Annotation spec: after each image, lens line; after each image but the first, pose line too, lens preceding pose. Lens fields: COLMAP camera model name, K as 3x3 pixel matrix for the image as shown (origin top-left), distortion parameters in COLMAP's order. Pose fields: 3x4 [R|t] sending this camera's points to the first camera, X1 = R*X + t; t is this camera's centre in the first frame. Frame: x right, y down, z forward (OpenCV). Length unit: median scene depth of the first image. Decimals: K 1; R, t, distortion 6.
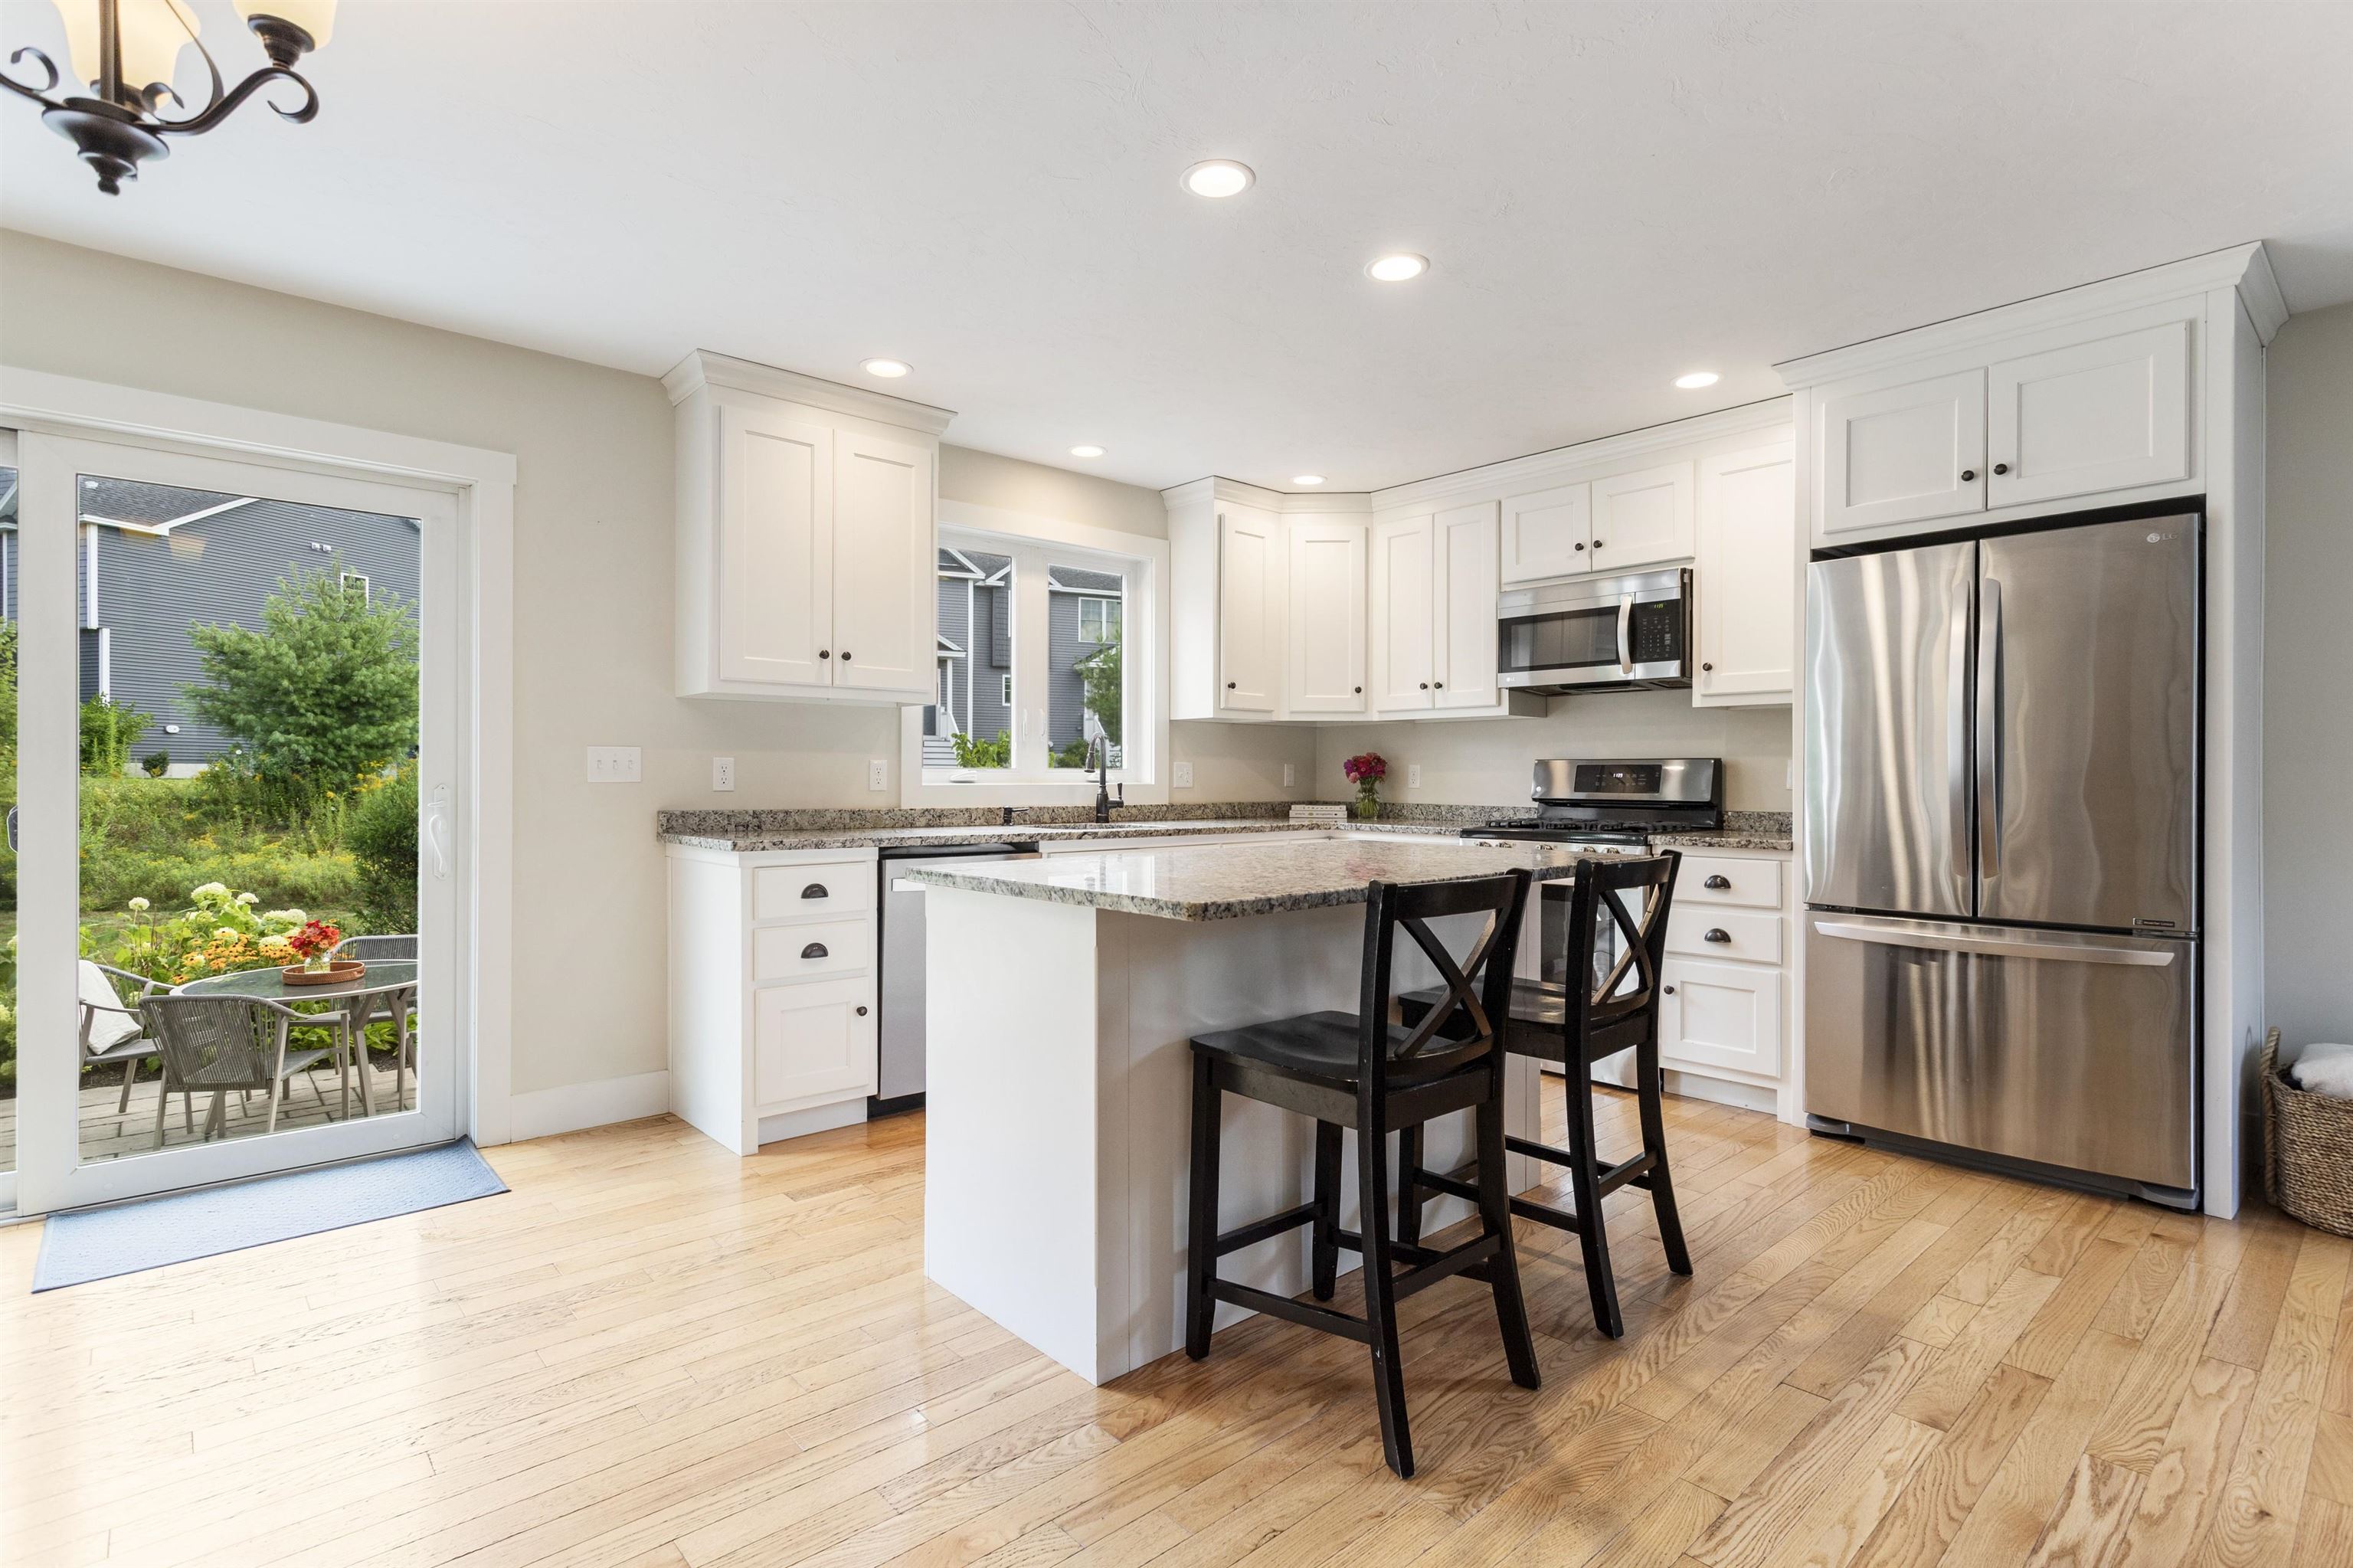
lens RADIAL K [[1133.5, 0, 1179.0], [0, 1133.5, 782.5], [0, 0, 1]] dist [0.002758, 0.001061]
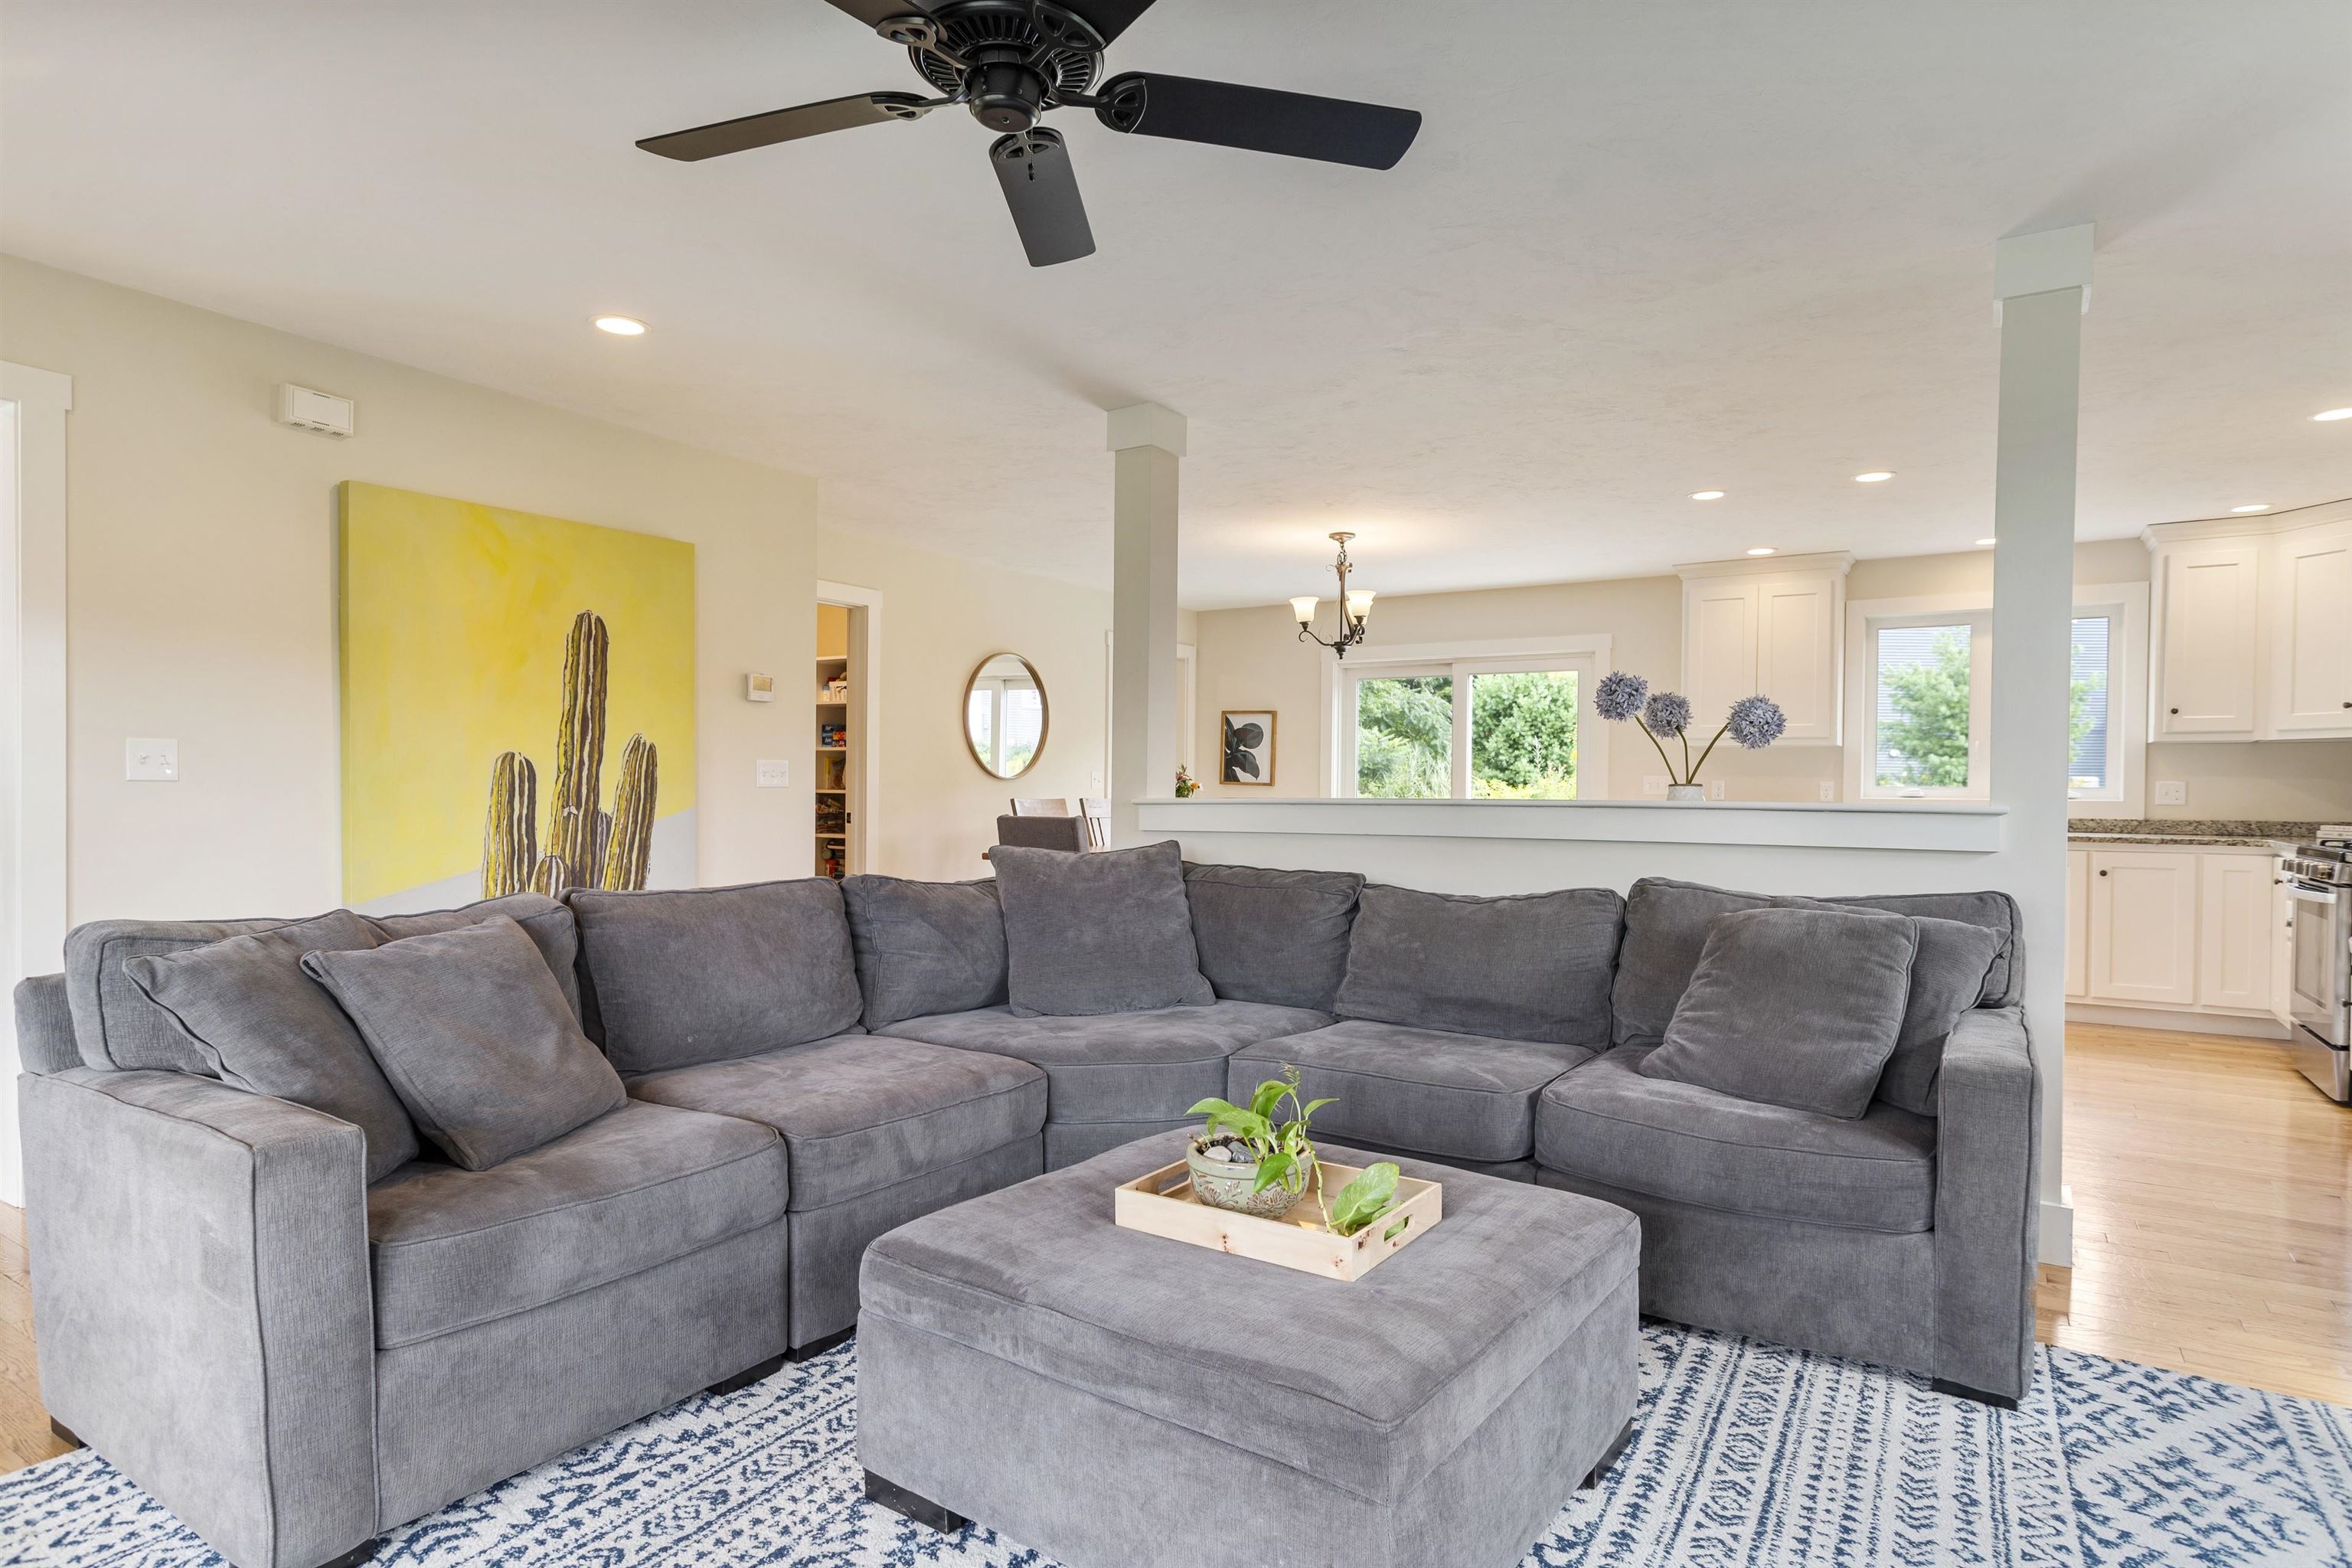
lens RADIAL K [[1275.0, 0, 1174.1], [0, 1275.0, 808.9], [0, 0, 1]] dist [0.001956, 0.001119]
pose [[0.269132, 0.016759, -0.962958, 0.996023], [-0.011522, 0.999833, 0.014181, 0.002242], [0.963034, 0.007279, 0.269280, -0.263396]]
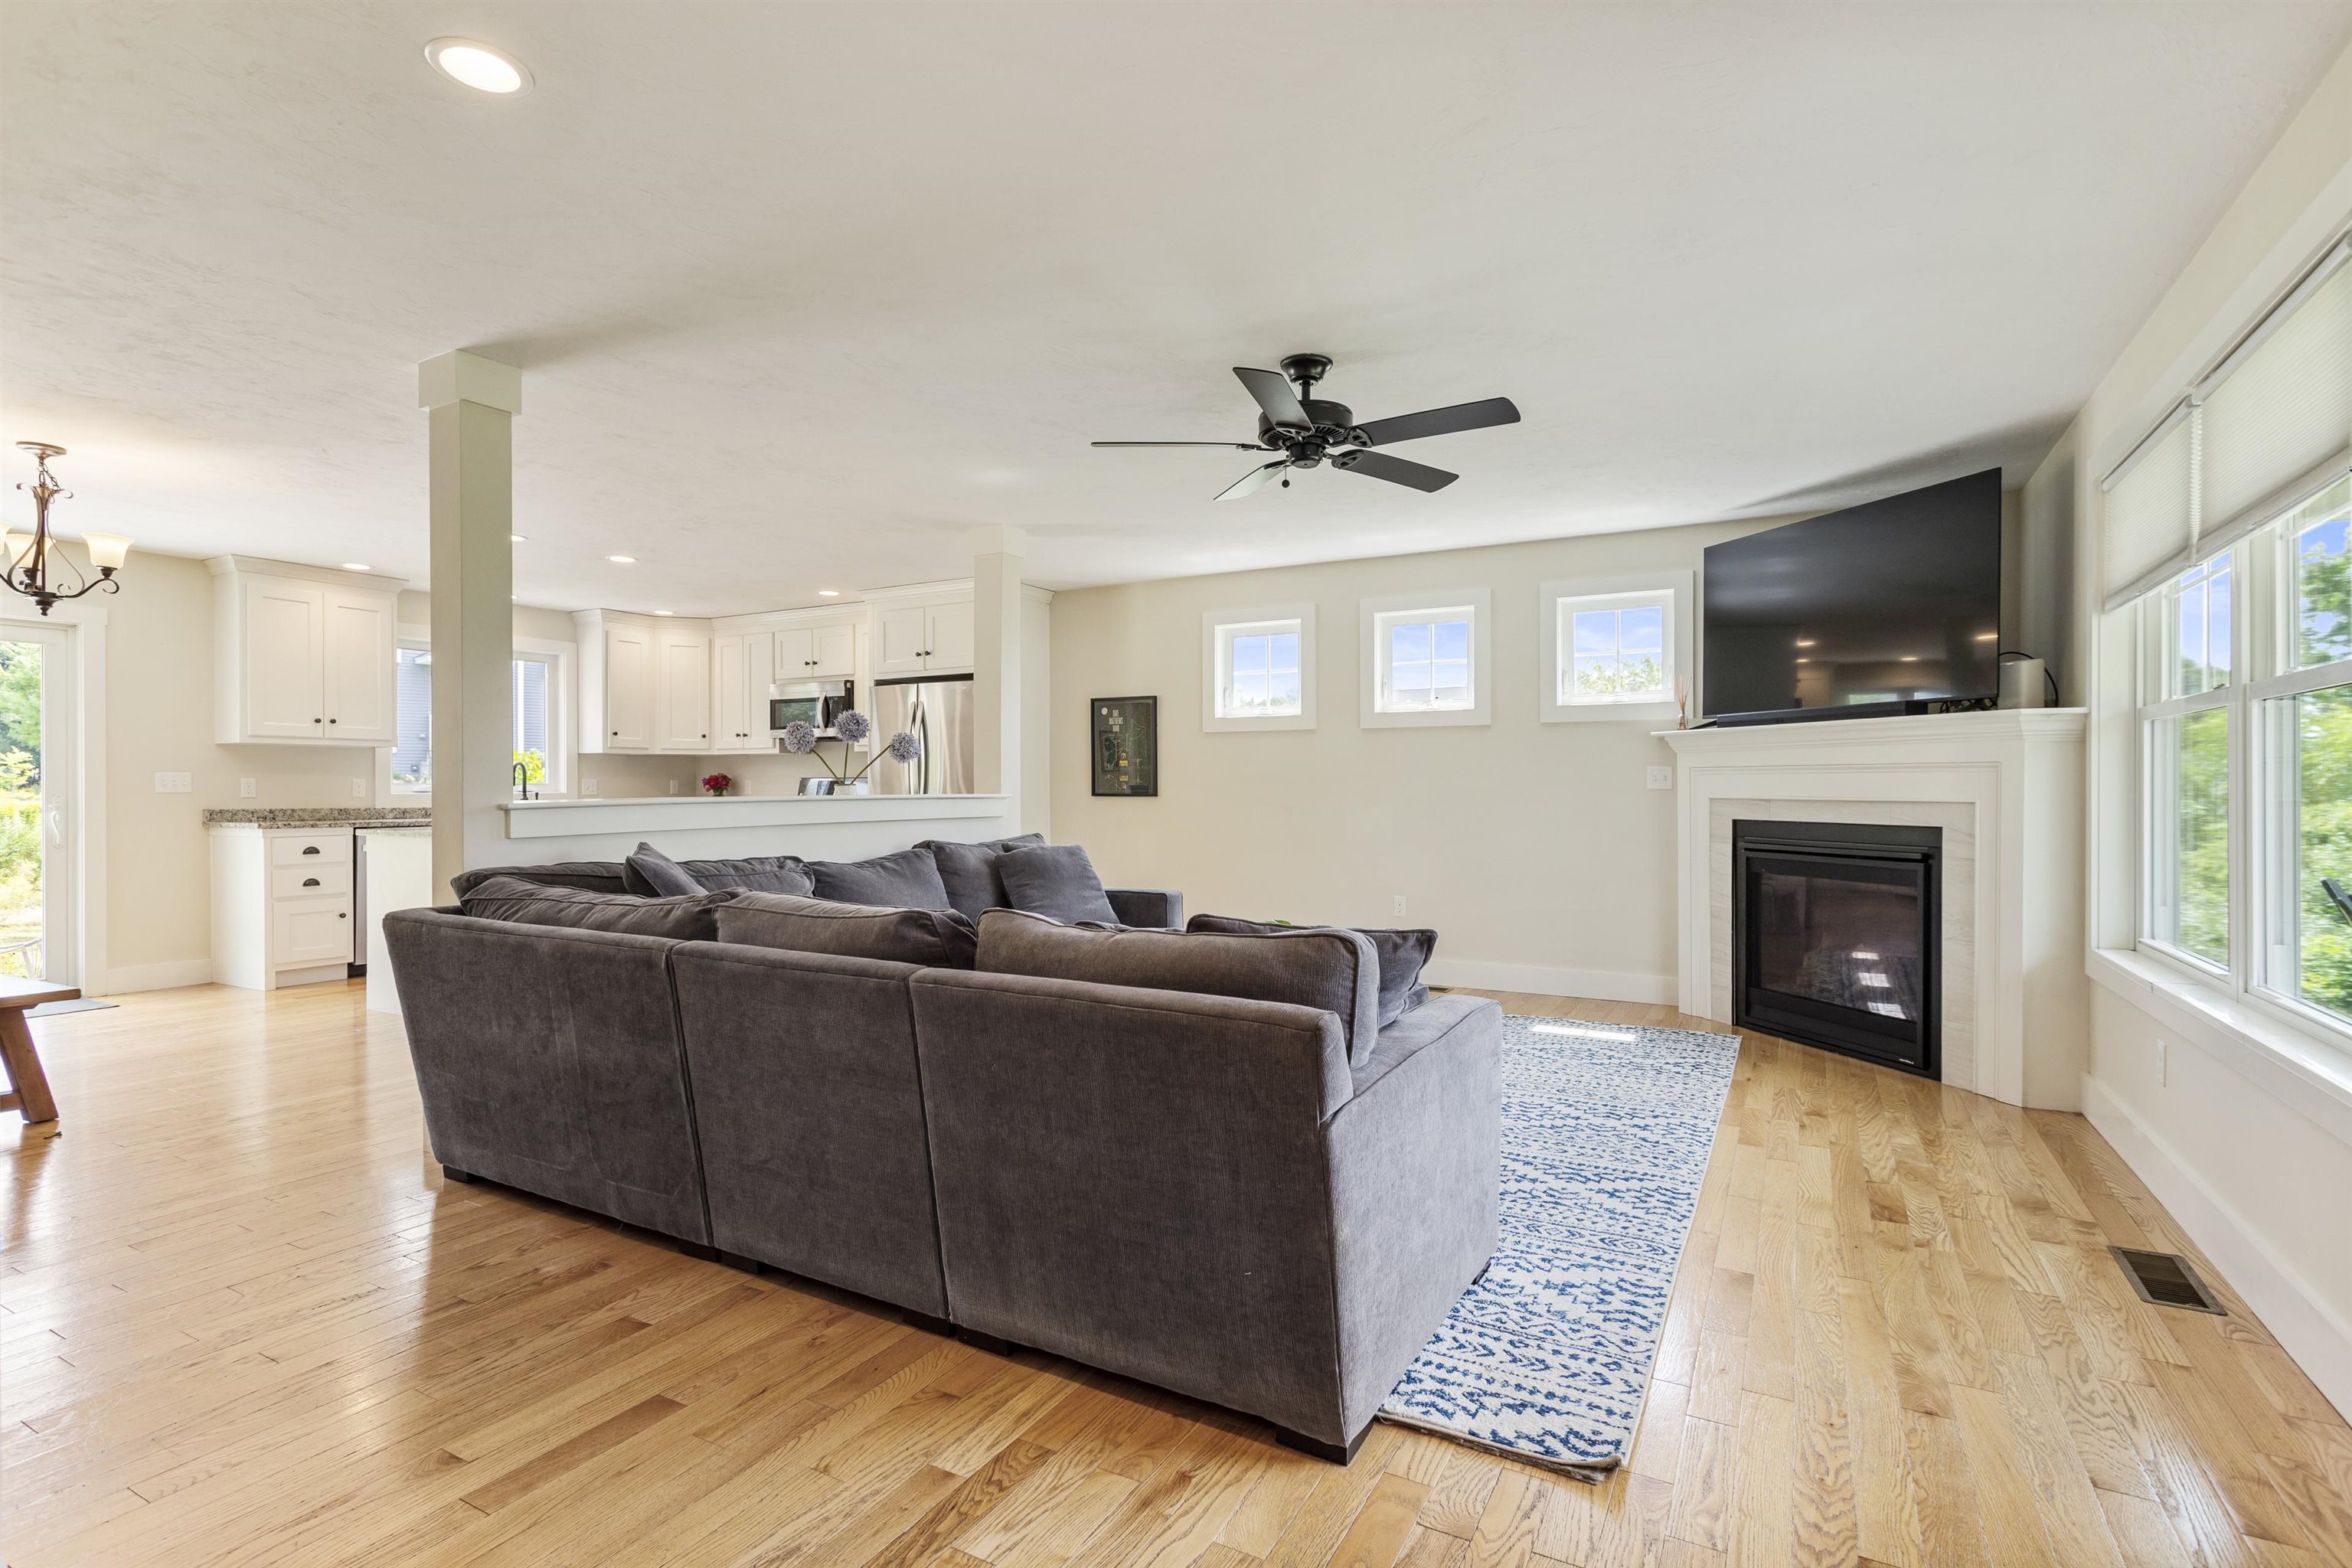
lens RADIAL K [[1123.5, 0, 1175.2], [0, 1123.5, 794.9], [0, 0, 1]] dist [0.001564, 0.001289]
pose [[0.946810, -0.005708, 0.321743, 0.301062], [0.004678, 0.999981, 0.003972, 0.002268], [-0.321759, -0.002256, 0.946819, -0.848527]]
